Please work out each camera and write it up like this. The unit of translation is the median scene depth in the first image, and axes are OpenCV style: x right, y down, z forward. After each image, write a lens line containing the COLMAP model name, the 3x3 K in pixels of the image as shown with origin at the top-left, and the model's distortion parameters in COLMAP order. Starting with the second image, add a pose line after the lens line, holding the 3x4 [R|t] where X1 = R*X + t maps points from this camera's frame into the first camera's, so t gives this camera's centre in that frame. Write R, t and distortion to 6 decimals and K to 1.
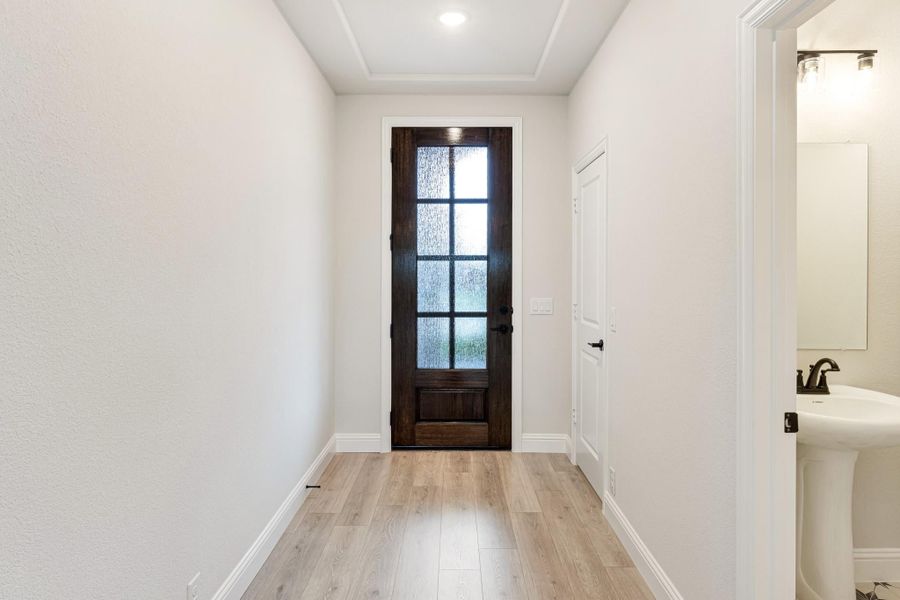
lens RADIAL K [[359.5, 0, 449.5], [0, 359.5, 299.7], [0, 0, 1]] dist [-0.000223, 0.000031]
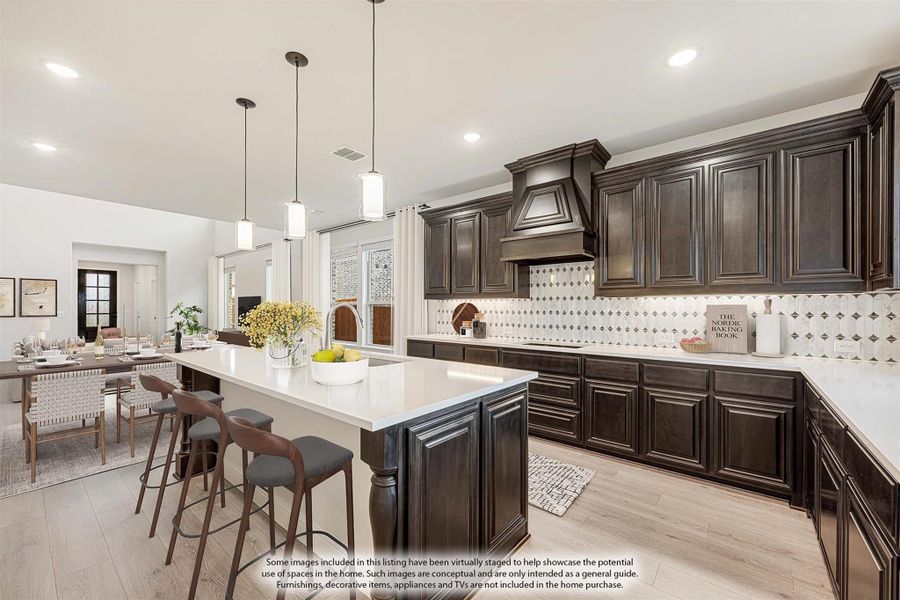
lens RADIAL K [[359.5, 0, 451.6], [0, 359.5, 308.5], [0, 0, 1]] dist [-0.000223, 0.000031]
pose [[0.636625, 0.005462, 0.771154, -0.604510], [0.007504, 0.999884, -0.013276, 0.063626], [-0.771137, 0.014239, 0.636510, -4.906380]]
